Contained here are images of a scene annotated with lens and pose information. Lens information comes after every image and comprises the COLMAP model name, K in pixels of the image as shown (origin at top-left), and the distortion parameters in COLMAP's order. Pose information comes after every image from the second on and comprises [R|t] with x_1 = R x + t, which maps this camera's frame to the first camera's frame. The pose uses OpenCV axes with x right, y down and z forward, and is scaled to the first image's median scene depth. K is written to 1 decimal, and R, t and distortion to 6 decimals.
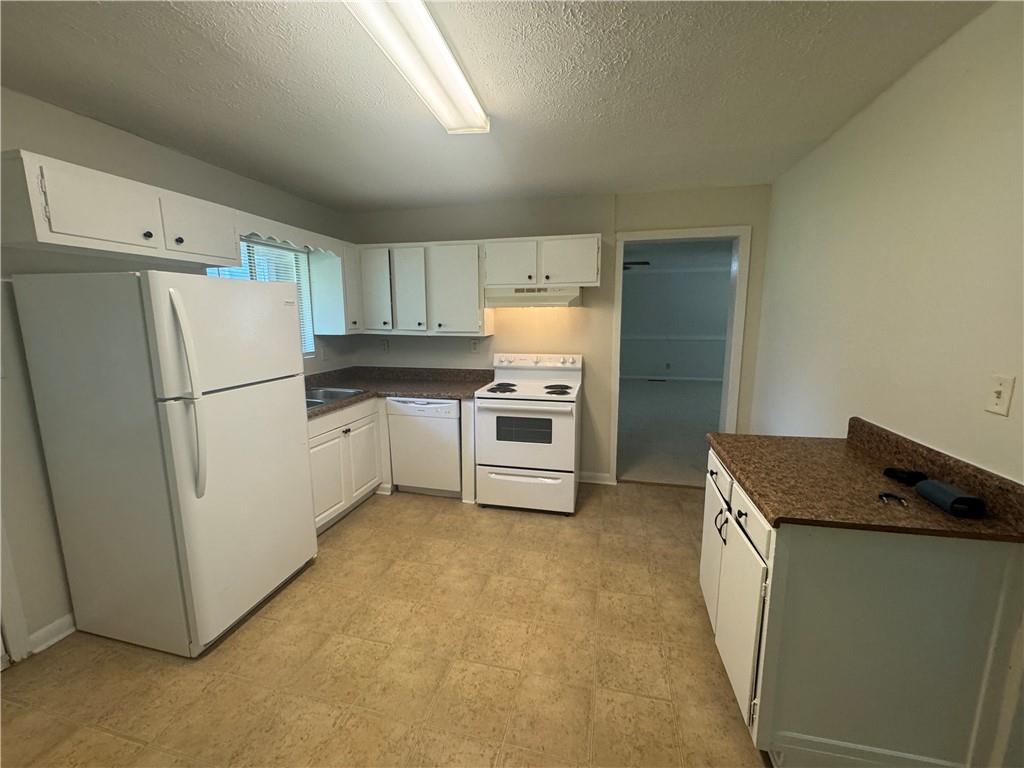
lens RADIAL K [[409.8, 0, 511.4], [0, 409.8, 382.2], [0, 0, 1]] dist [-0.002620, -0.000220]
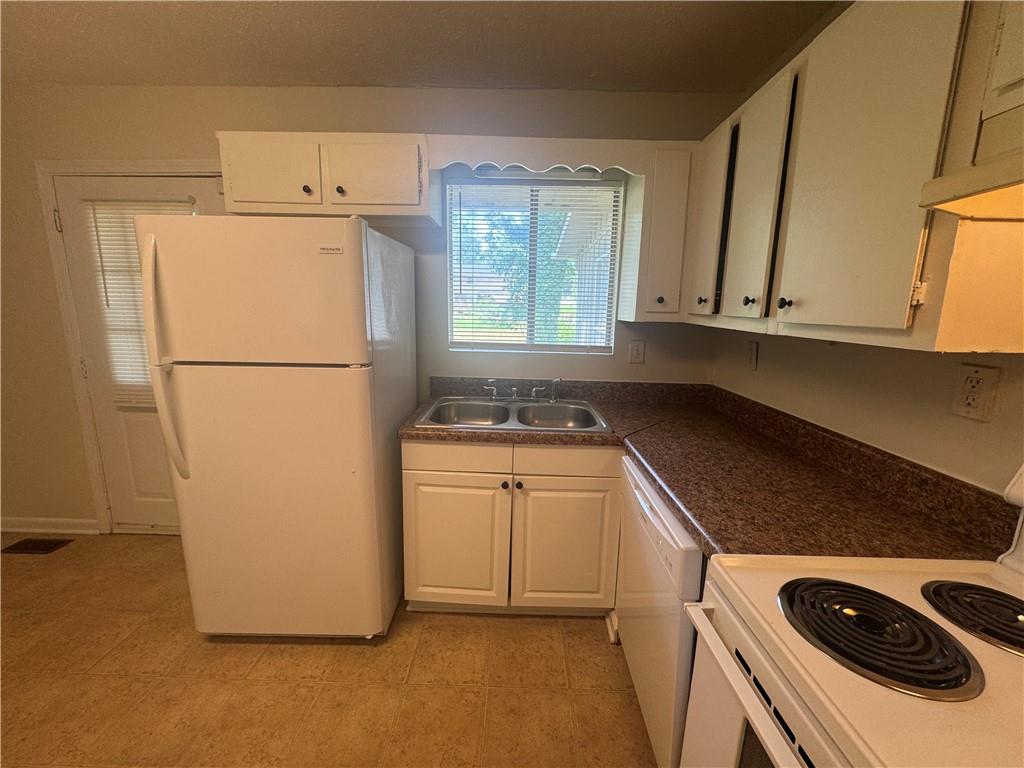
lens RADIAL K [[409.8, 0, 511.4], [0, 409.8, 382.2], [0, 0, 1]] dist [-0.002620, -0.000220]
pose [[0.214801, 0.180654, -0.959805, 0.103057], [-0.175652, 0.973865, 0.143990, -0.088883], [0.960732, 0.137663, 0.240919, 0.736403]]
